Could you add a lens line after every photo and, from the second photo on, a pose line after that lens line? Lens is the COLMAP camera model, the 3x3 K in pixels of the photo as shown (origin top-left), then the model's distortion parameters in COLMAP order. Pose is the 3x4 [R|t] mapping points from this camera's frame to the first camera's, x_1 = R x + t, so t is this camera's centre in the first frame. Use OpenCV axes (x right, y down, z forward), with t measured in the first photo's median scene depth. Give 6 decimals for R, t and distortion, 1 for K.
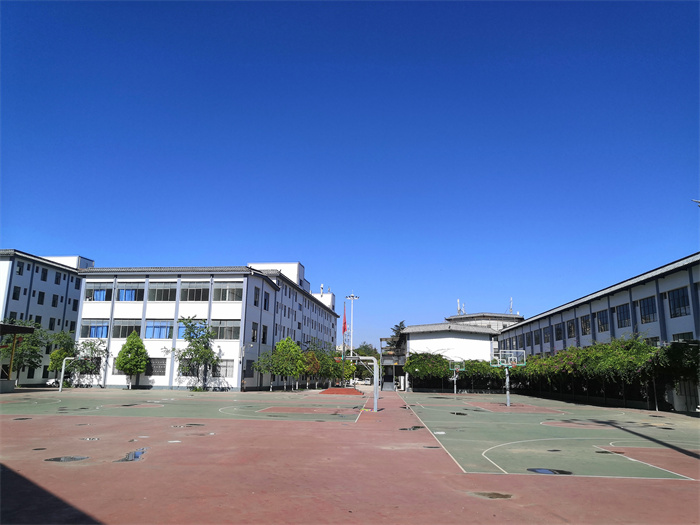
lens RADIAL K [[535.0, 0, 353.7], [0, 535.0, 262.1], [0, 0, 1]] dist [0.005046, 0.011006]
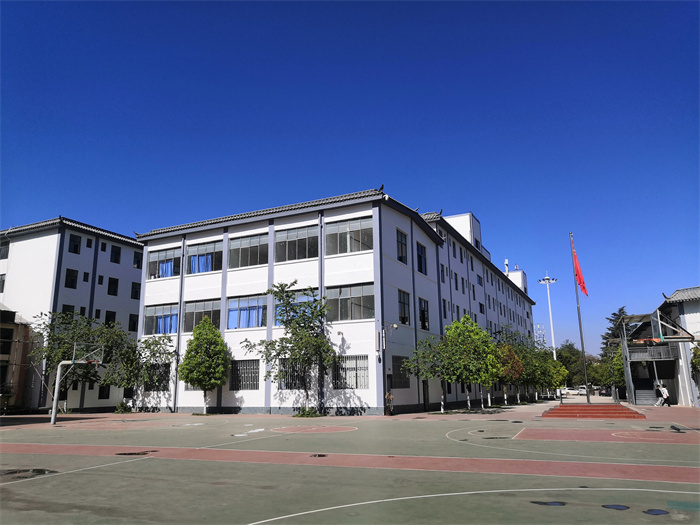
lens RADIAL K [[535.0, 0, 353.7], [0, 535.0, 262.1], [0, 0, 1]] dist [0.005046, 0.011006]
pose [[0.944540, -0.105400, -0.311022, -0.056288], [0.098376, 0.994415, -0.038234, 0.103039], [0.313314, 0.005516, 0.949633, 0.461566]]
